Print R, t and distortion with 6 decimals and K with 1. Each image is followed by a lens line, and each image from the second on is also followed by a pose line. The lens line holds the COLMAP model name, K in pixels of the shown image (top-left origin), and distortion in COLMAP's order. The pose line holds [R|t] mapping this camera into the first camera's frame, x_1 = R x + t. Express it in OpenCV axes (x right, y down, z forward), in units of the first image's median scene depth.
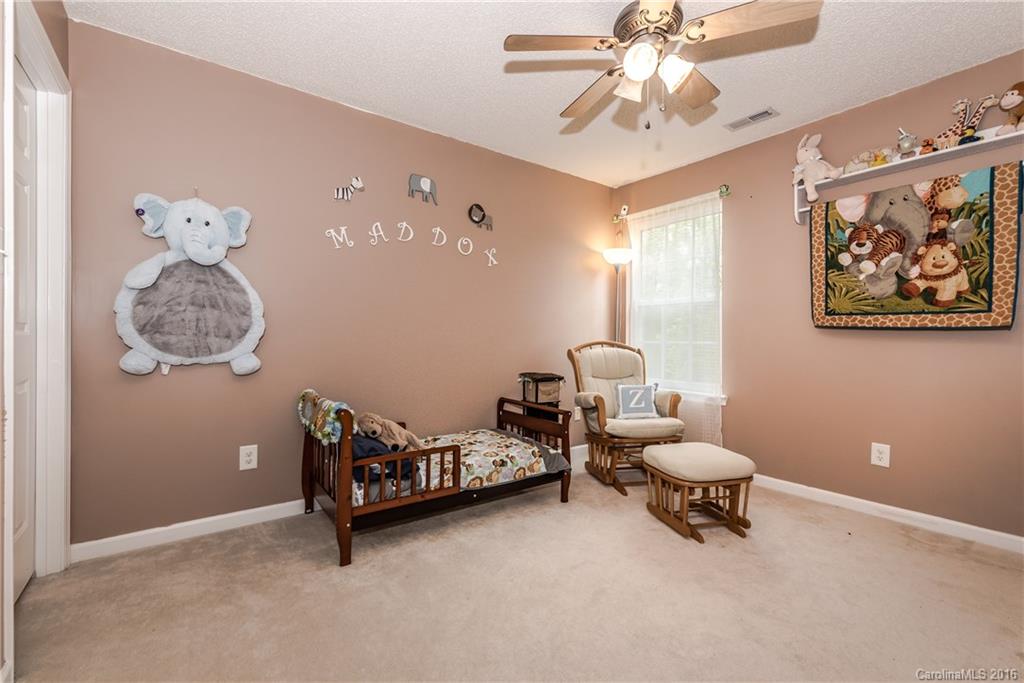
lens RADIAL K [[438.6, 0, 494.0], [0, 438.6, 336.7], [0, 0, 1]] dist [-0.001676, -0.000142]
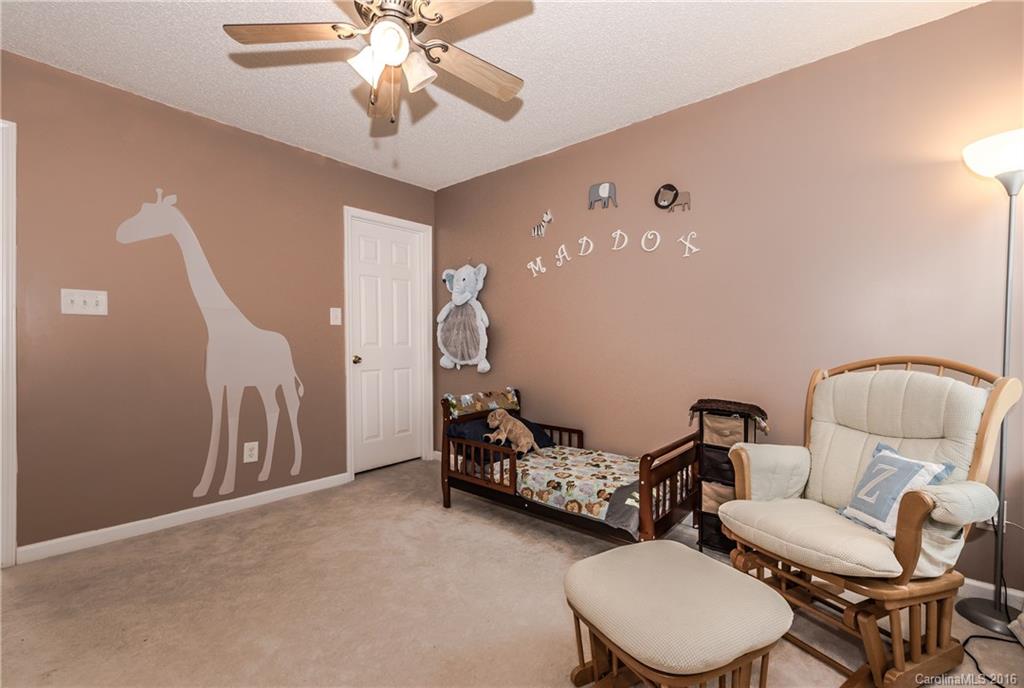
lens RADIAL K [[458.4, 0, 512.0], [0, 458.4, 344.0], [0, 0, 1]] dist [0.001858, 0.000063]
pose [[0.227746, -0.007303, -0.973693, 0.869582], [0.004880, 0.999968, -0.006358, -0.004383], [0.973708, -0.003304, 0.227774, 0.639922]]
